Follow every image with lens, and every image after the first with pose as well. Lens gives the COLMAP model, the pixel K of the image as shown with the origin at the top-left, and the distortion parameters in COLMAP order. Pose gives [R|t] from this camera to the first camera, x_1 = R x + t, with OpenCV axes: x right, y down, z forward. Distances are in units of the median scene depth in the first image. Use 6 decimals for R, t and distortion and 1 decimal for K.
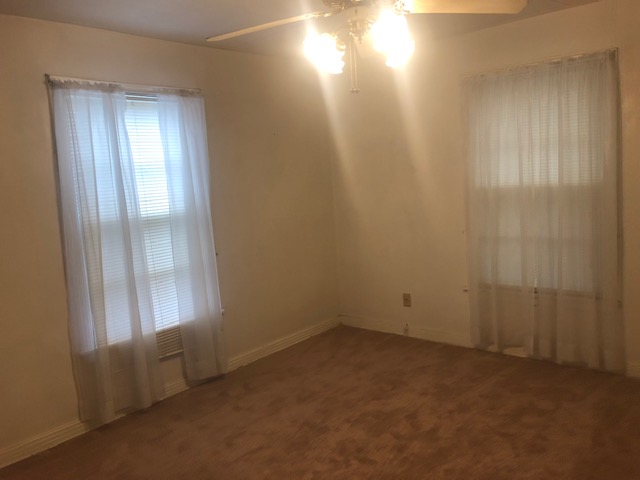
lens RADIAL K [[508.9, 0, 320.6], [0, 508.9, 251.7], [0, 0, 1]] dist [-0.000169, -0.002323]
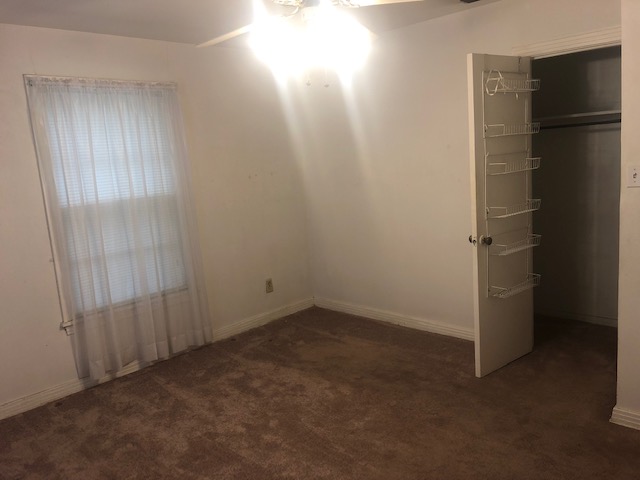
lens RADIAL K [[530.0, 0, 324.2], [0, 530.0, 239.7], [0, 0, 1]] dist [0.033224, -0.001312]
pose [[0.081274, -0.108983, 0.990715, -0.637893], [0.214338, 0.972658, 0.089414, -0.062385], [-0.973372, 0.205081, 0.102411, 0.538570]]
